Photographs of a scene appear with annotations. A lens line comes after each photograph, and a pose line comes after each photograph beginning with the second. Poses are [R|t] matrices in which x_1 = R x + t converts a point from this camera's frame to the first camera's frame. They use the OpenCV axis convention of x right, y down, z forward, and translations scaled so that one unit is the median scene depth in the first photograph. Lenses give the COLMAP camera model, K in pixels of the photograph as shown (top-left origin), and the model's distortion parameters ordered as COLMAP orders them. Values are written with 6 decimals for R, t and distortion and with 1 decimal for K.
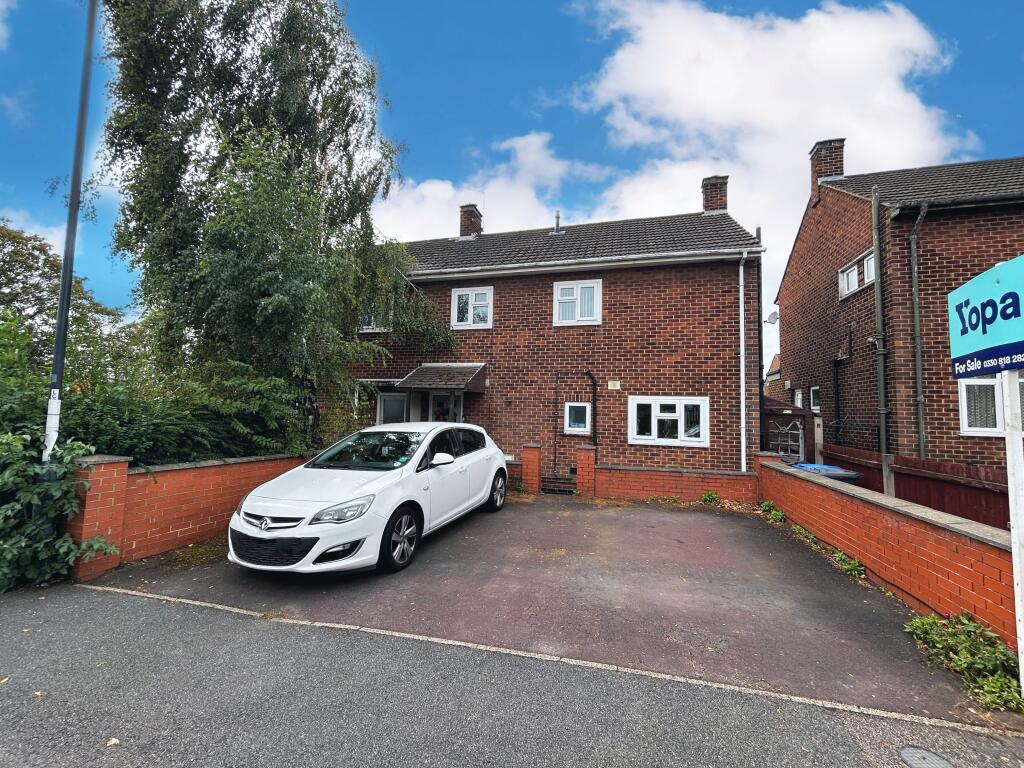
lens RADIAL K [[413.4, 0, 510.5], [0, 413.4, 382.8], [0, 0, 1]] dist [-0.000834, -0.000034]
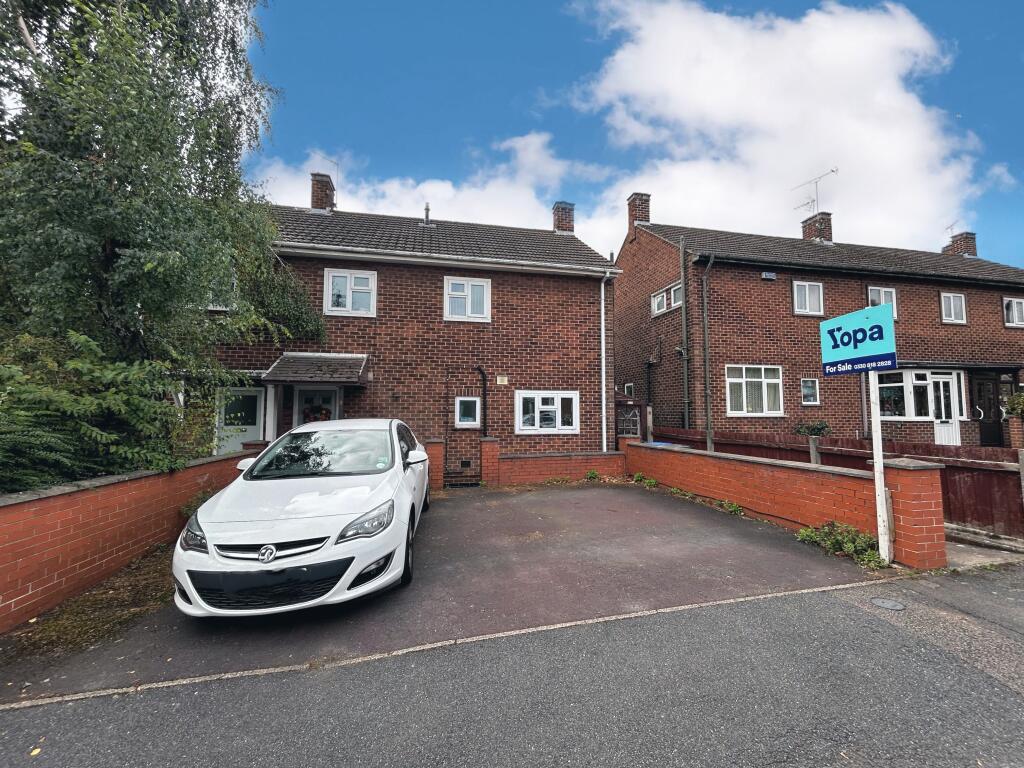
lens RADIAL K [[413.4, 0, 510.5], [0, 413.4, 382.8], [0, 0, 1]] dist [-0.000834, -0.000034]
pose [[0.883567, 0.007686, 0.468242, -0.242323], [-0.011047, 0.999929, 0.004431, 0.007576], [-0.468175, -0.009088, 0.883589, 0.051899]]
